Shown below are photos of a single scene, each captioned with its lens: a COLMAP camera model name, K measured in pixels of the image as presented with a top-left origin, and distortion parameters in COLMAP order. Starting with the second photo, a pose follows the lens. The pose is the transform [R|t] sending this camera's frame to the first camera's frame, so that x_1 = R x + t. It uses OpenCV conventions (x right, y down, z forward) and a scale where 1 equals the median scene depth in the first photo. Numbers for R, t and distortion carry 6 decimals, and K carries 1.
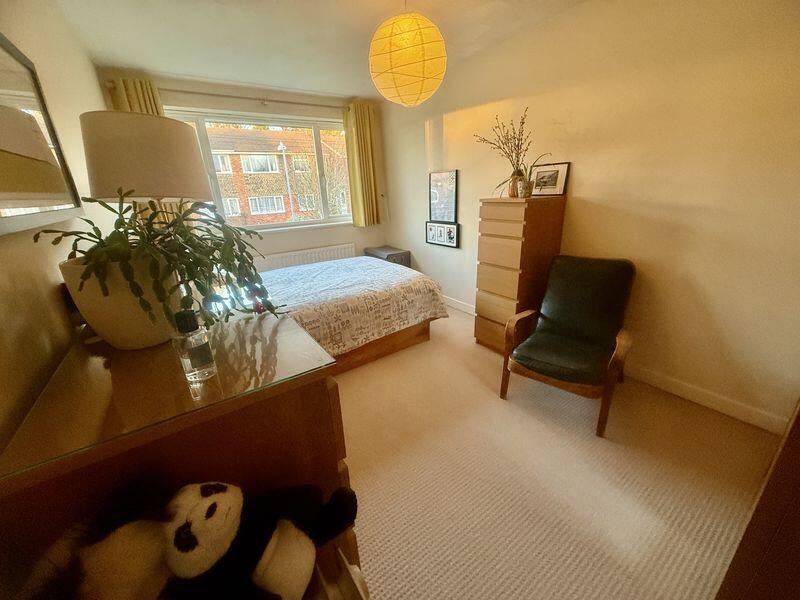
lens RADIAL K [[316.0, 0, 400.5], [0, 316.0, 297.9], [0, 0, 1]] dist [-0.001207, -0.000609]
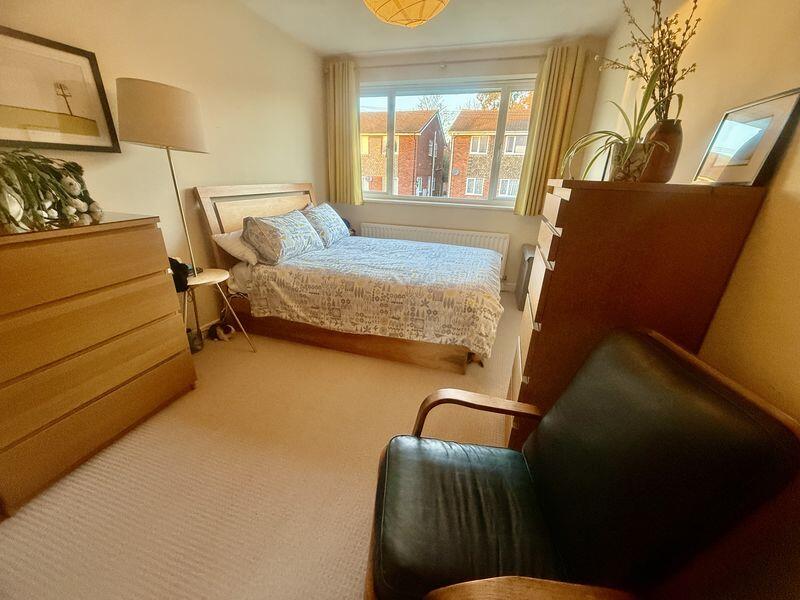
lens RADIAL K [[316.0, 0, 399.5], [0, 316.0, 301.1], [0, 0, 1]] dist [-0.001207, -0.000609]
pose [[0.616536, 0.349581, -0.705462, 0.522412], [-0.312469, 0.931078, 0.188300, -0.132381], [0.722666, 0.104342, 0.683276, 0.440683]]
